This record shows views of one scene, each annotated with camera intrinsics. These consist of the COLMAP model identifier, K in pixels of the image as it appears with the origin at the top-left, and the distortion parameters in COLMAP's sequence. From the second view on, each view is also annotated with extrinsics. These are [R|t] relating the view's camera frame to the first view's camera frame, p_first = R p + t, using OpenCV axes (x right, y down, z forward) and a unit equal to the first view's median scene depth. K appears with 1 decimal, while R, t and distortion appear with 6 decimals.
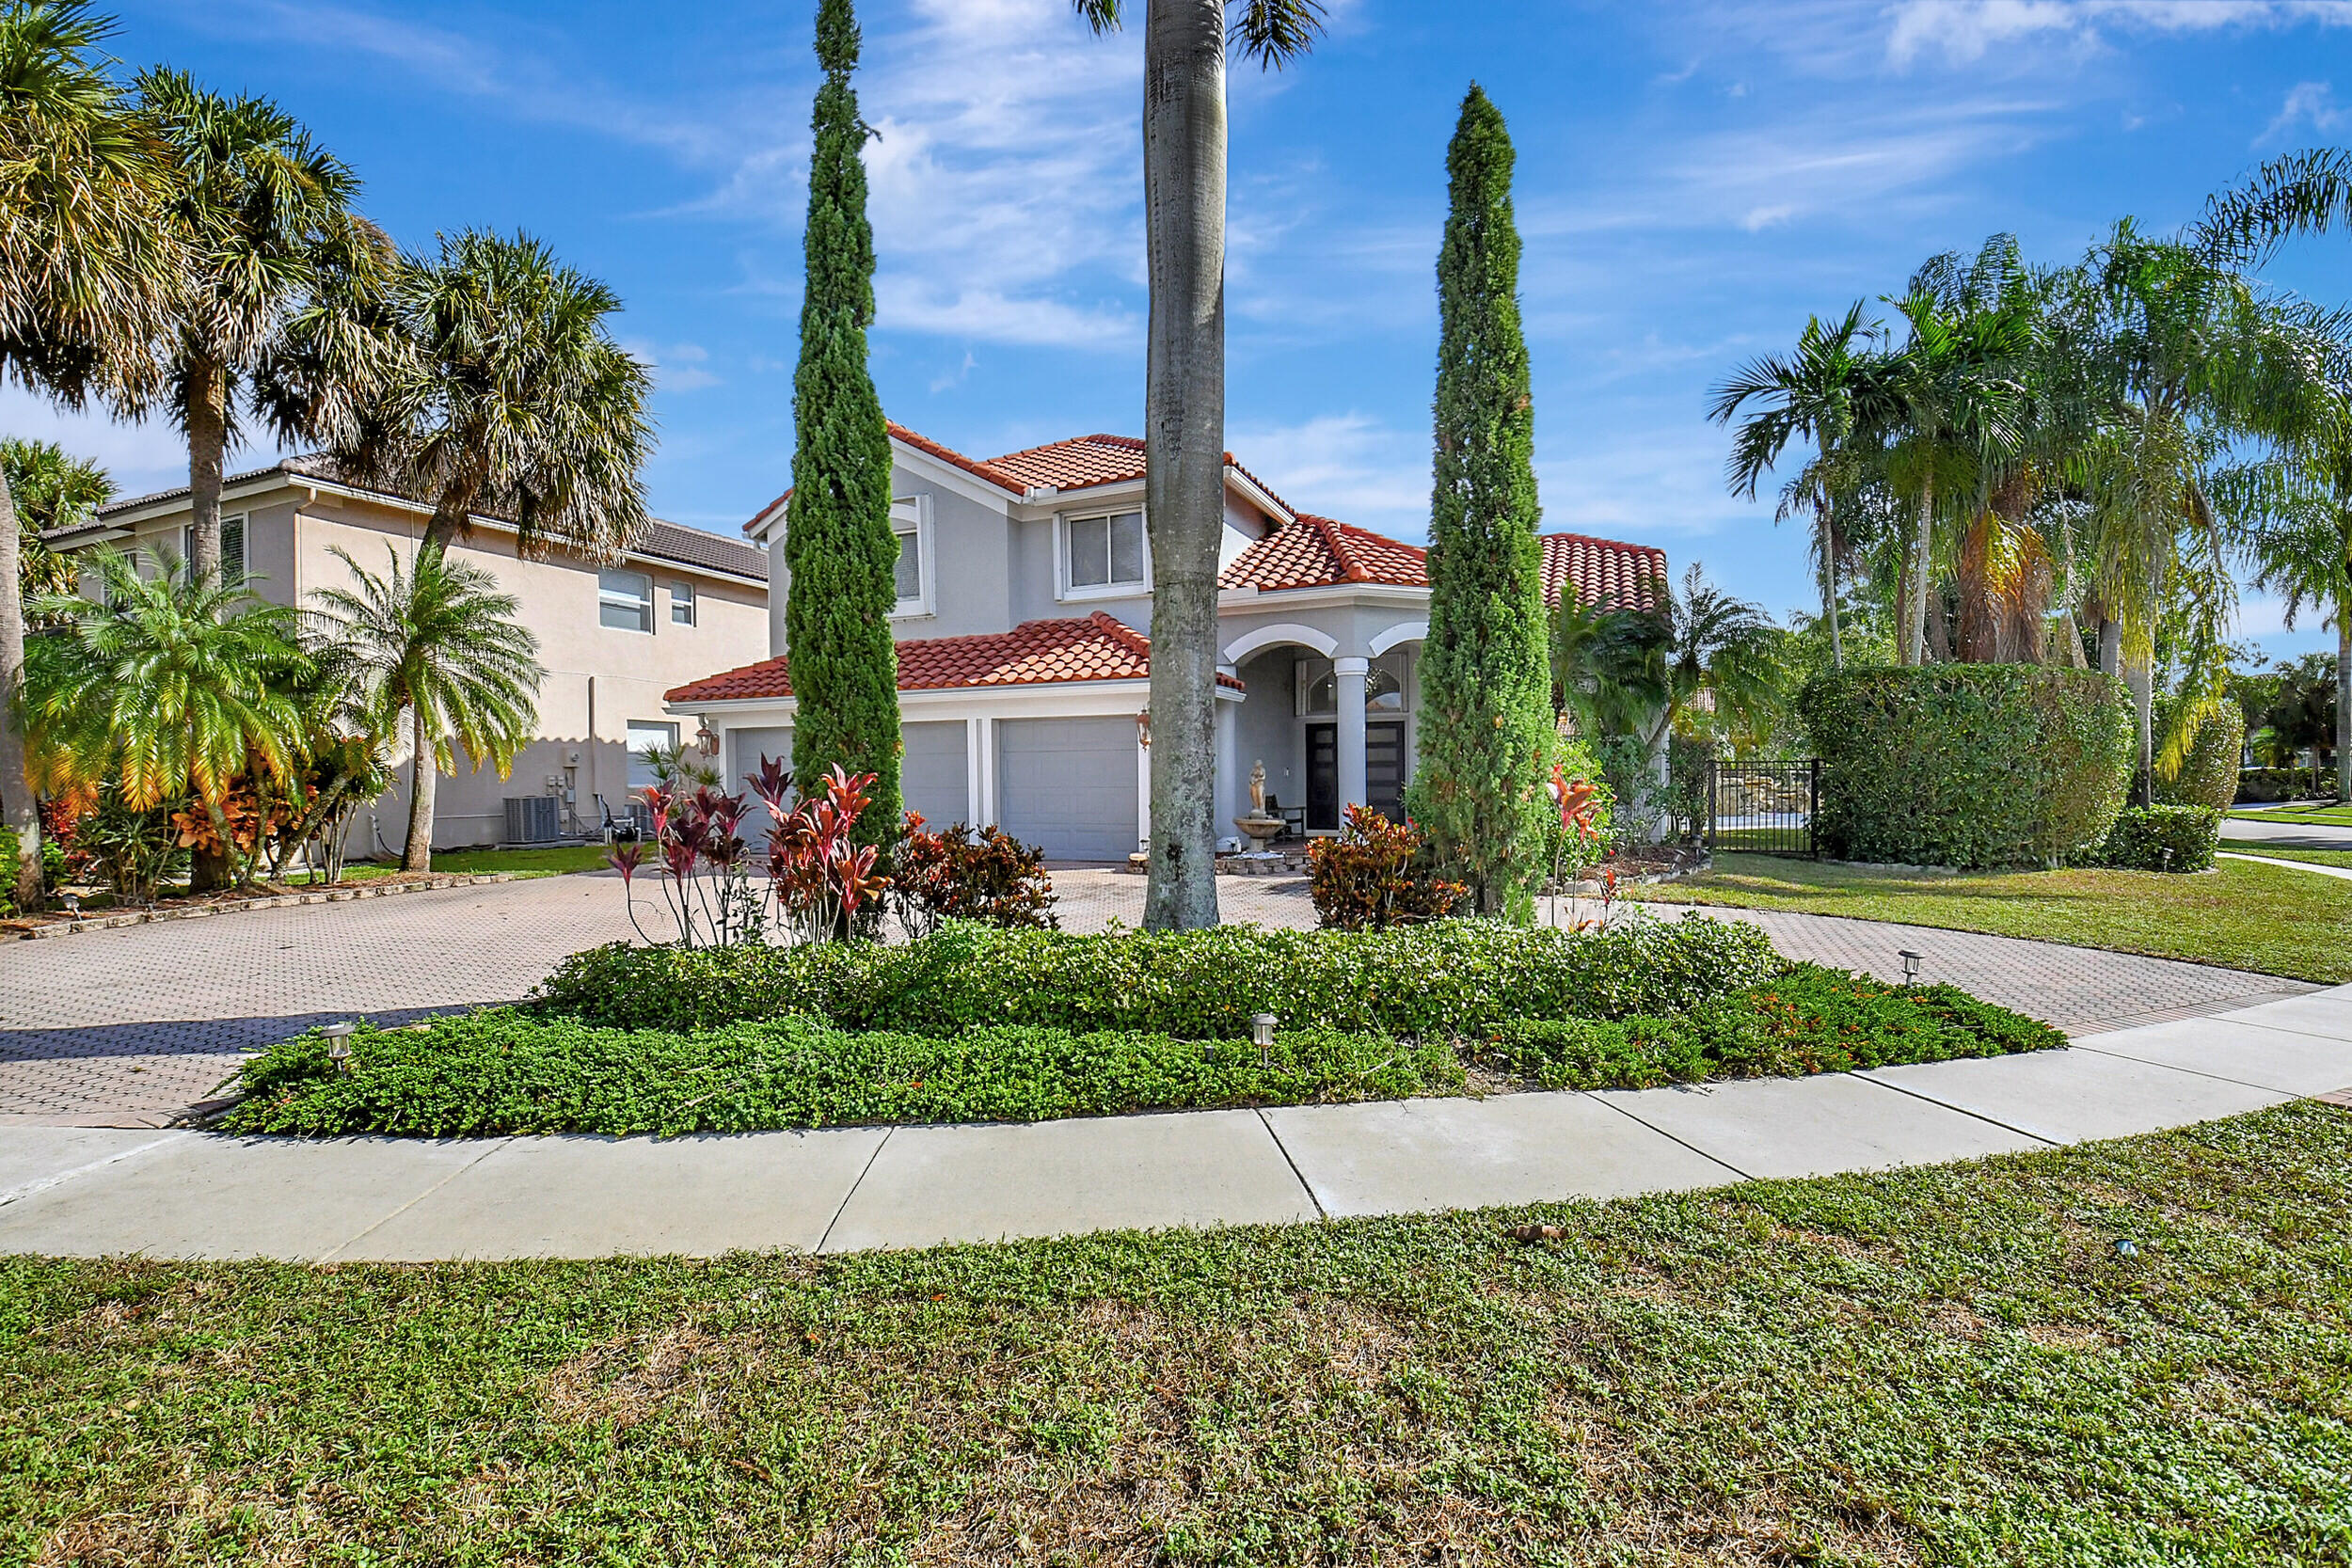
lens RADIAL K [[1054.1, 0, 1173.4], [0, 1054.1, 760.5], [0, 0, 1]] dist [0.019382, -0.023382]
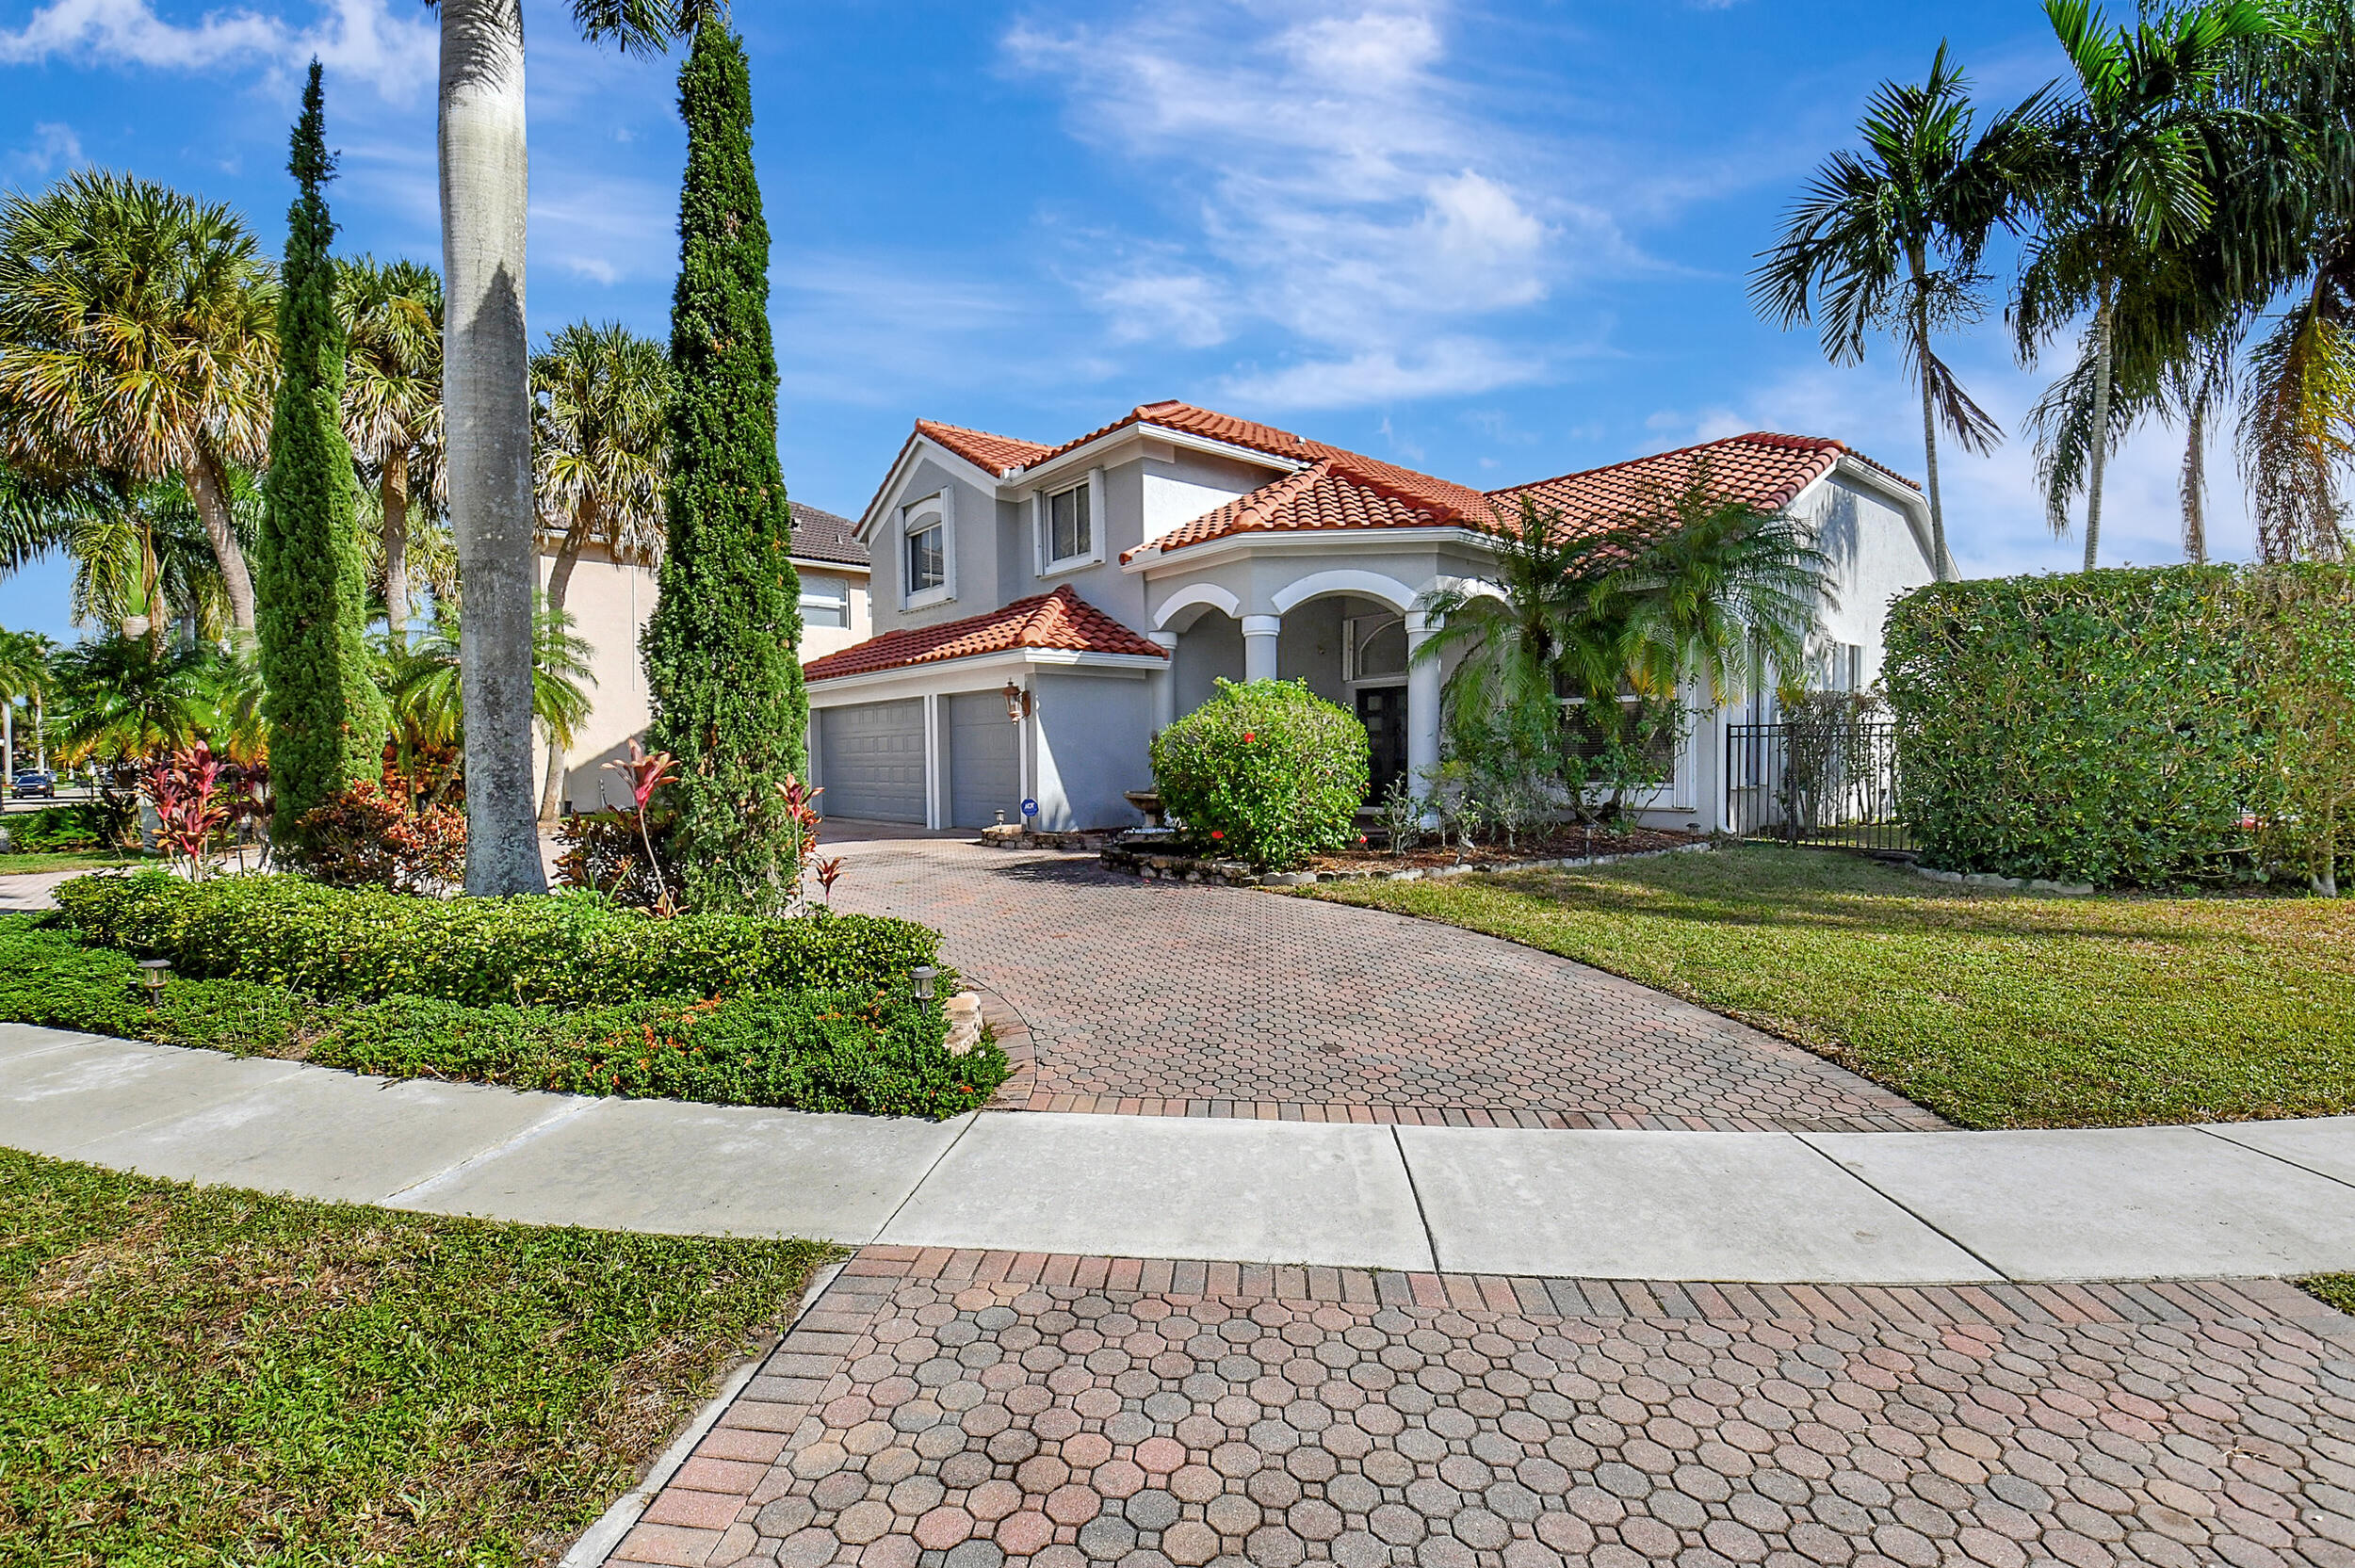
lens RADIAL K [[1055.4, 0, 1174.9], [0, 1055.4, 760.5], [0, 0, 1]] dist [0.019382, -0.023382]
pose [[0.887409, 0.001215, -0.460981, 0.521108], [0.010844, 0.999665, 0.023510, 0.003883], [0.460855, -0.025862, 0.887099, 0.161659]]
